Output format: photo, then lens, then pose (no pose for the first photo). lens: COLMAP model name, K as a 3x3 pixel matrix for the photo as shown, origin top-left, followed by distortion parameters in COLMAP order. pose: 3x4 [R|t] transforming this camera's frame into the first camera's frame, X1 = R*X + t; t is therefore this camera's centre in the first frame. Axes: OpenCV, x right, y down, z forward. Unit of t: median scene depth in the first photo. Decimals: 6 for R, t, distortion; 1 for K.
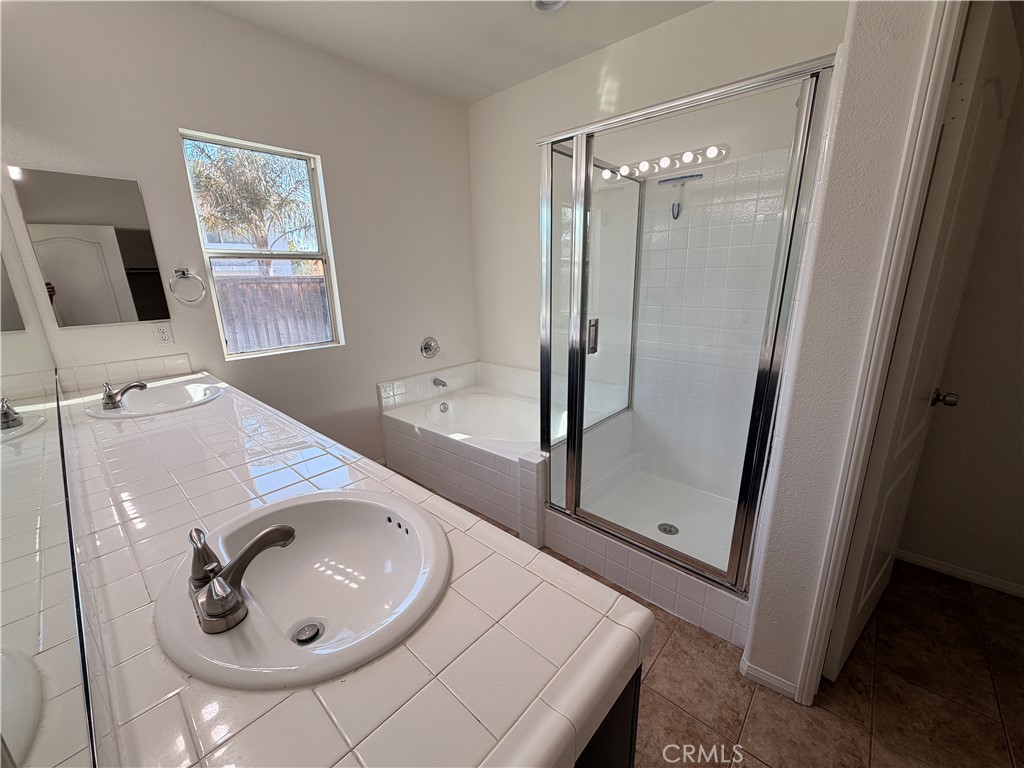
lens RADIAL K [[406.1, 0, 511.6], [0, 406.1, 385.1], [0, 0, 1]] dist [0.000451, 0.000039]
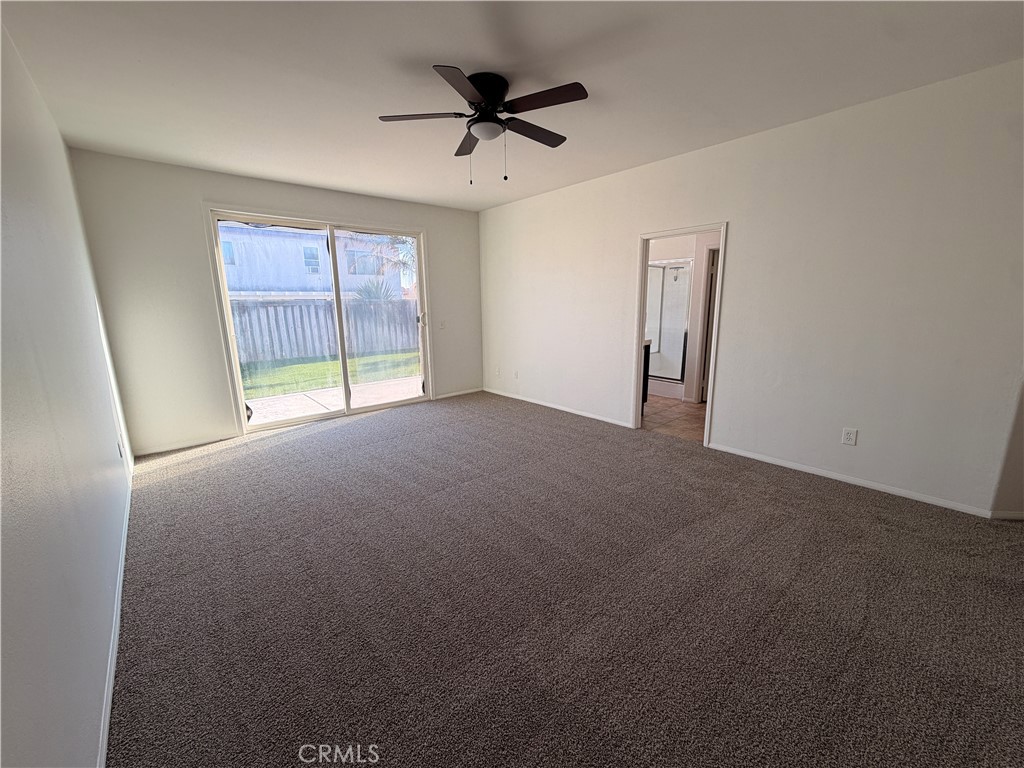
lens RADIAL K [[406.1, 0, 513.7], [0, 406.1, 384.5], [0, 0, 1]] dist [0.000451, 0.000039]
pose [[0.992857, 0.031345, -0.115118, -0.367076], [-0.037372, 0.998021, -0.050571, 0.494758], [0.113305, 0.054512, 0.992064, -1.892864]]
